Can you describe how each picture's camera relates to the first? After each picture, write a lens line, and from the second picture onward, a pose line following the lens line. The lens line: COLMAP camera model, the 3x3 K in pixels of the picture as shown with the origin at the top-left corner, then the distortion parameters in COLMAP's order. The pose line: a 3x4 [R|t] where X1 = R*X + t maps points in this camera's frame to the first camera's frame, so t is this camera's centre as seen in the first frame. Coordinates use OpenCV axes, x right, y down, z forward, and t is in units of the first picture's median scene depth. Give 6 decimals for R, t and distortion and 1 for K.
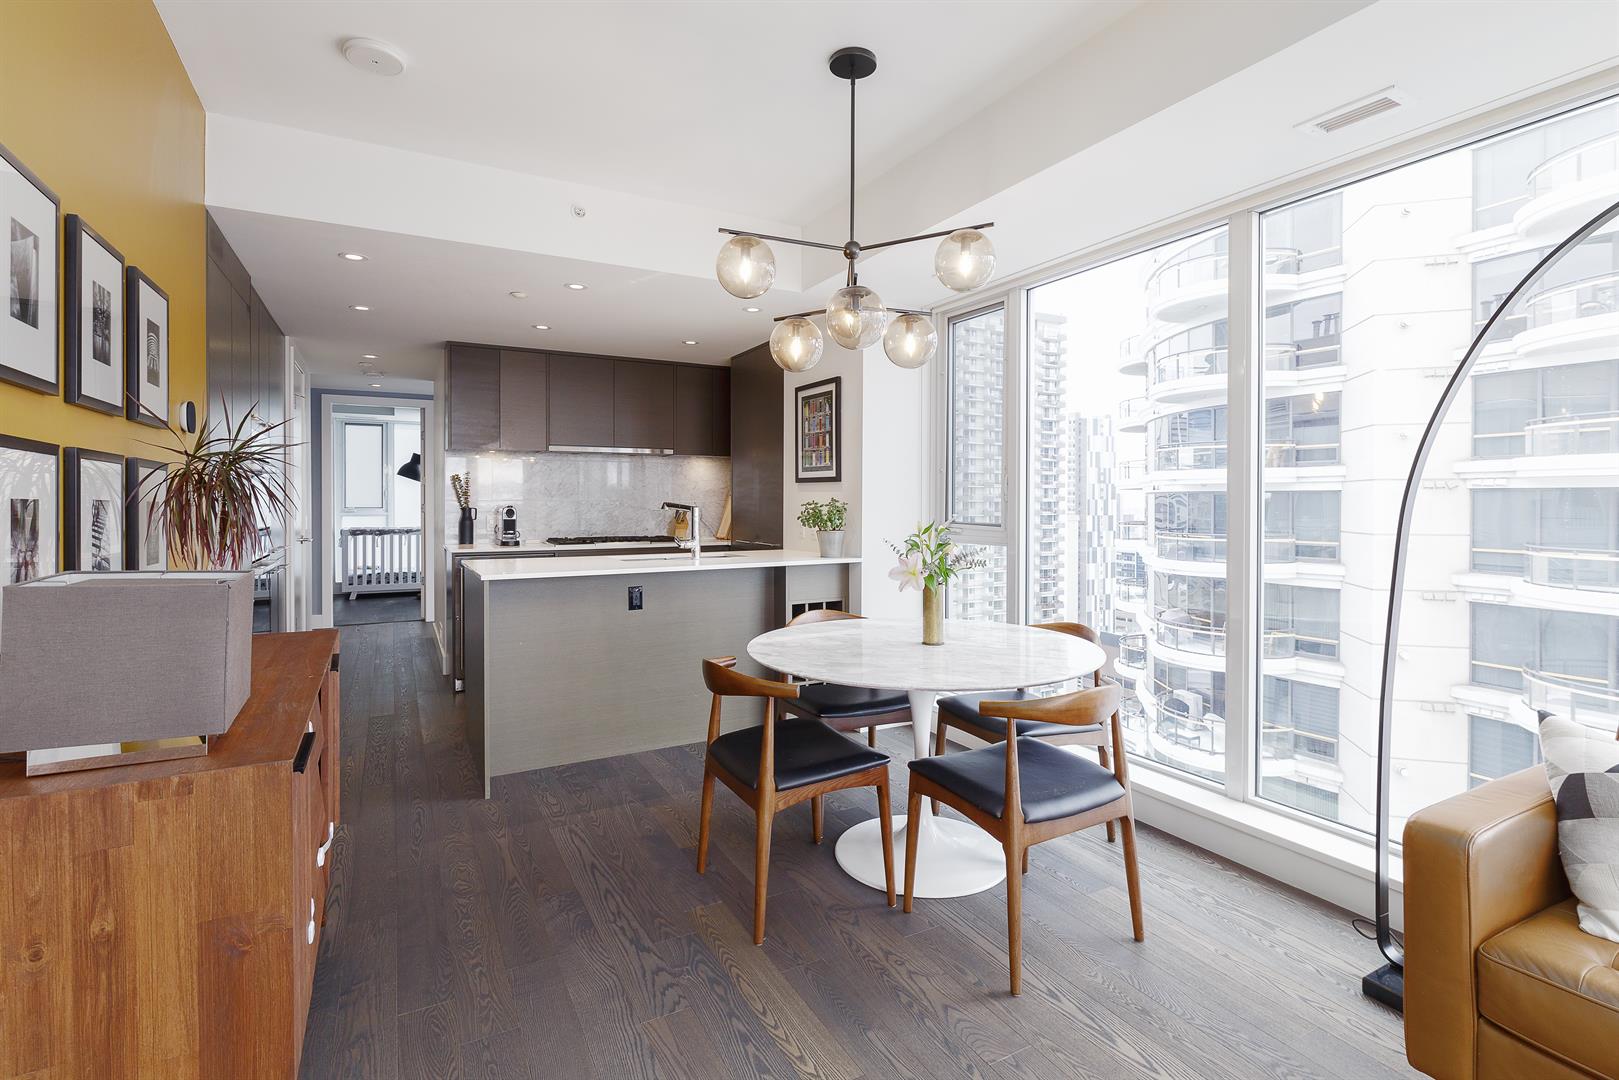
lens RADIAL K [[748.4, 0, 799.5], [0, 748.4, 498.6], [0, 0, 1]] dist [-0.004436, 0.000227]
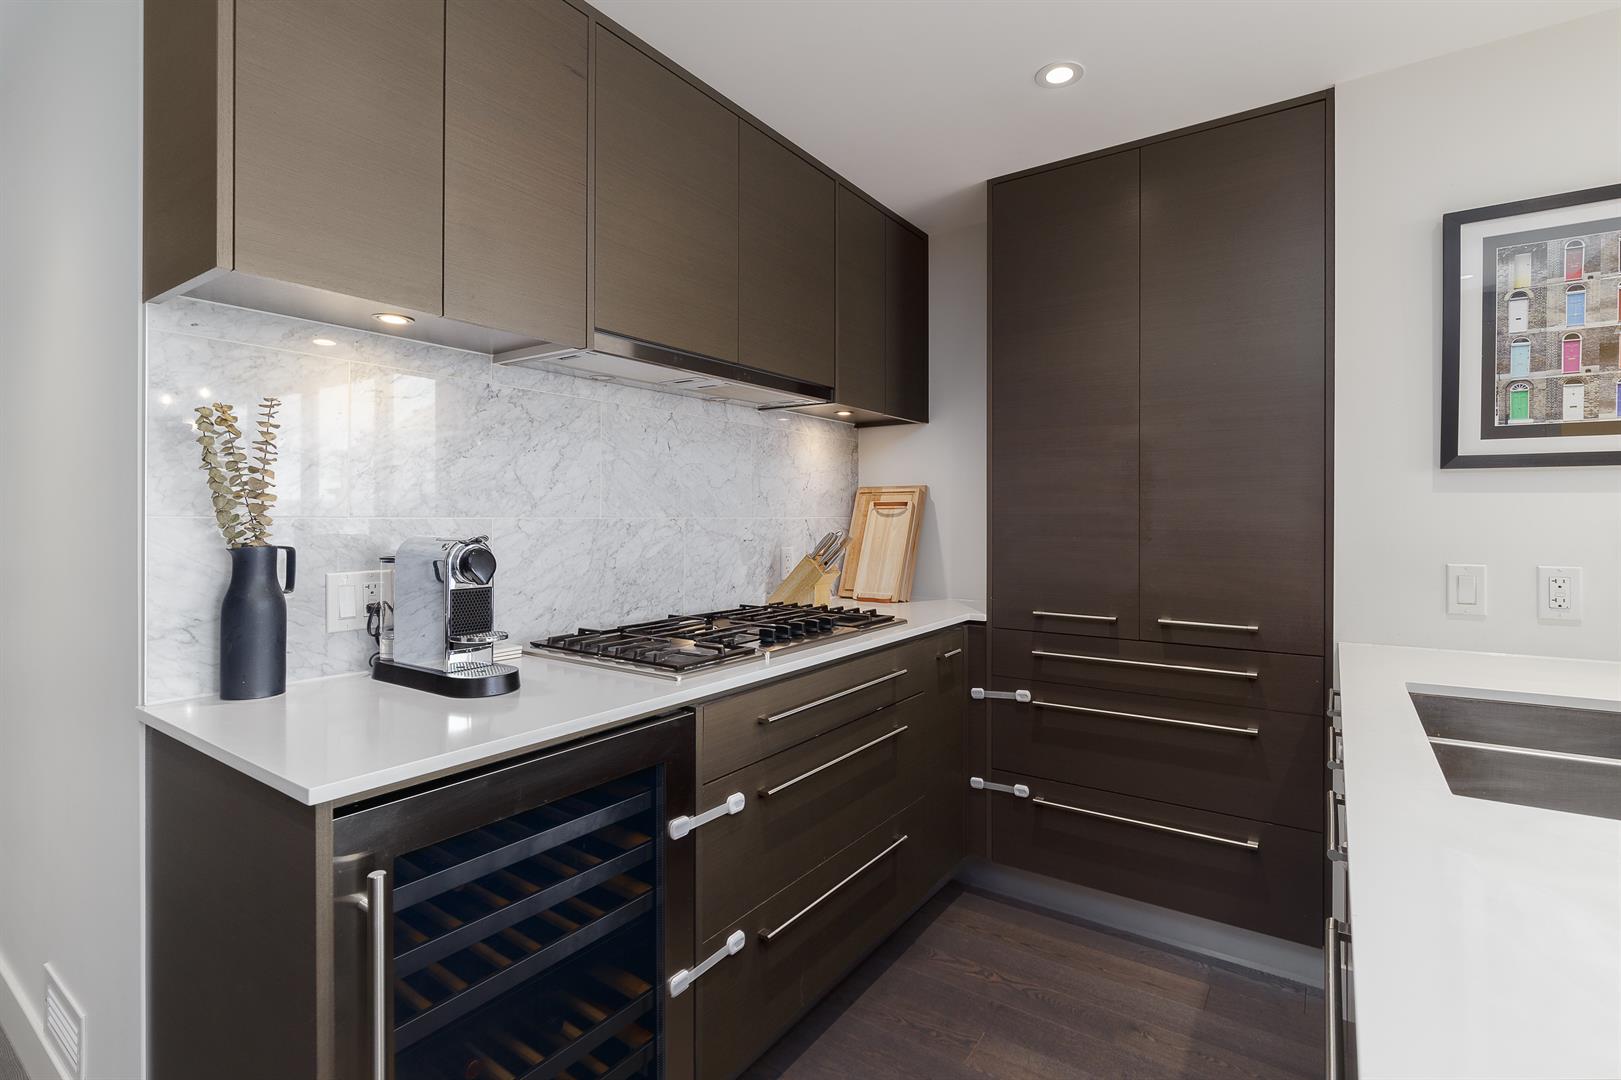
lens RADIAL K [[749.4, 0, 819.4], [0, 749.4, 526.1], [0, 0, 1]] dist [-0.004436, 0.000227]
pose [[0.887052, -0.007131, 0.461614, -0.466743], [-0.000587, 0.999862, 0.016575, 0.001896], [-0.461669, -0.014974, 0.886926, 0.831207]]
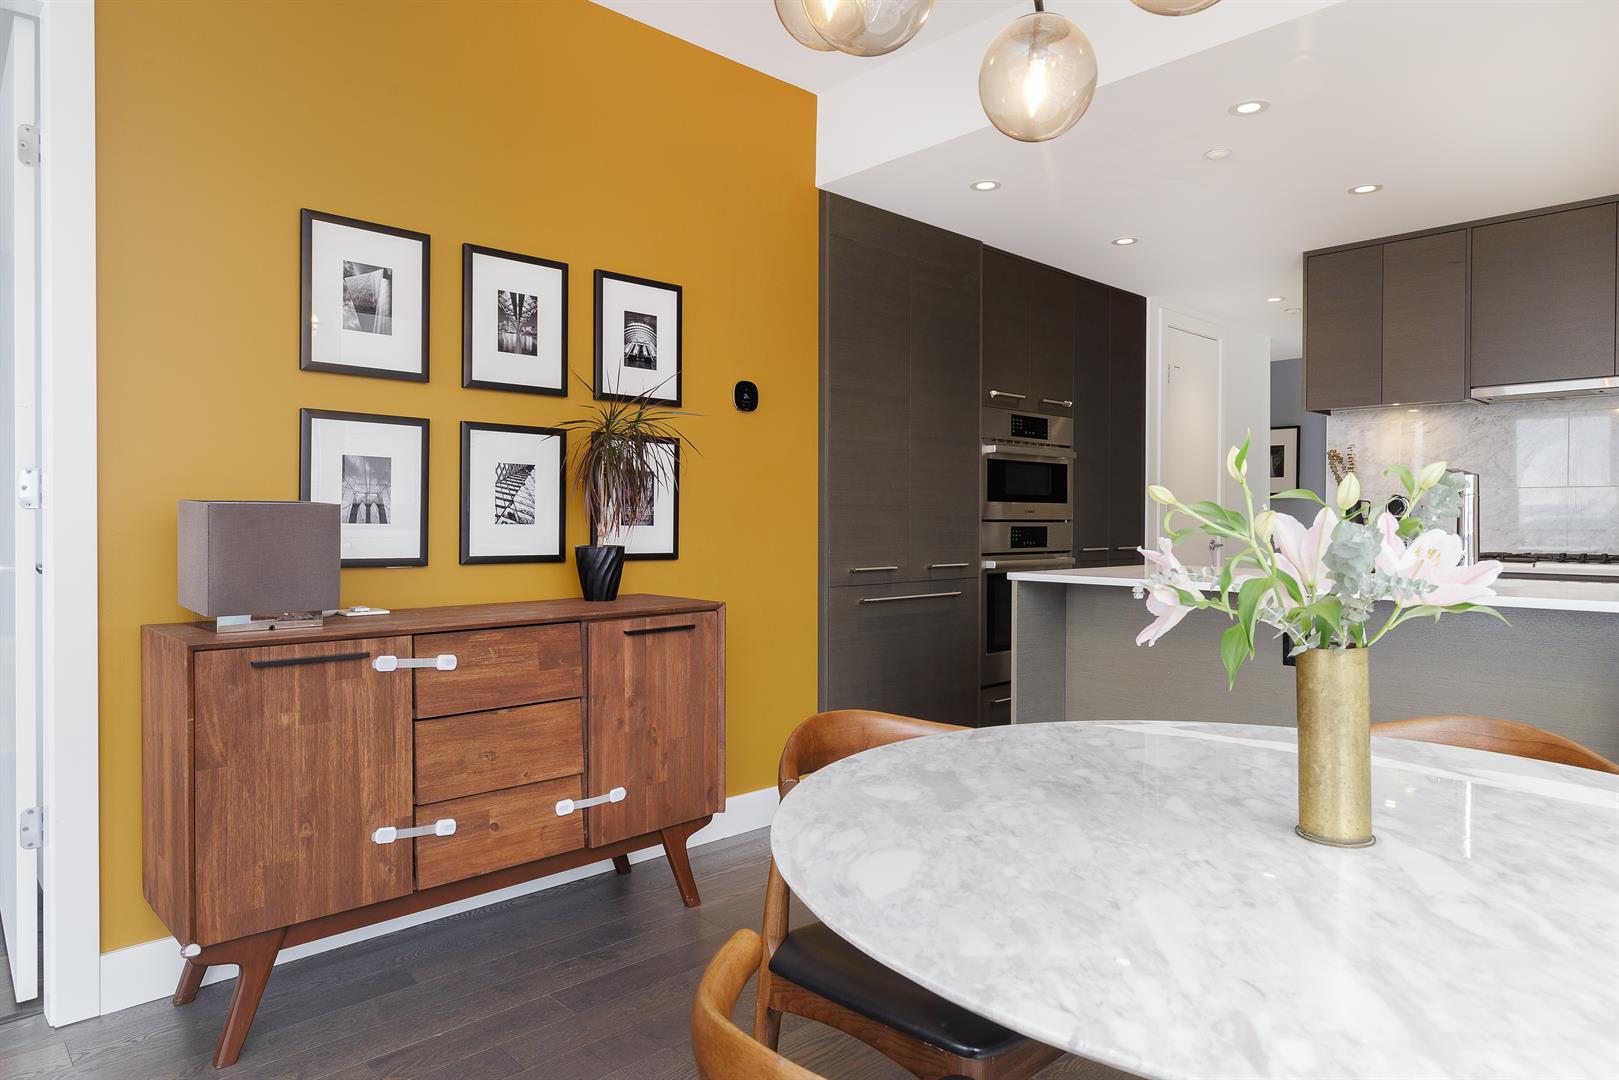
lens RADIAL K [[992.7, 0, 855.2], [0, 992.7, 525.6], [0, 0, 1]] dist [0.009712, -0.007047]
pose [[0.287086, 0.005949, -0.957886, 0.309362], [-0.001245, 0.999982, 0.005838, 0.035386], [0.957904, -0.000483, 0.287088, 0.401503]]
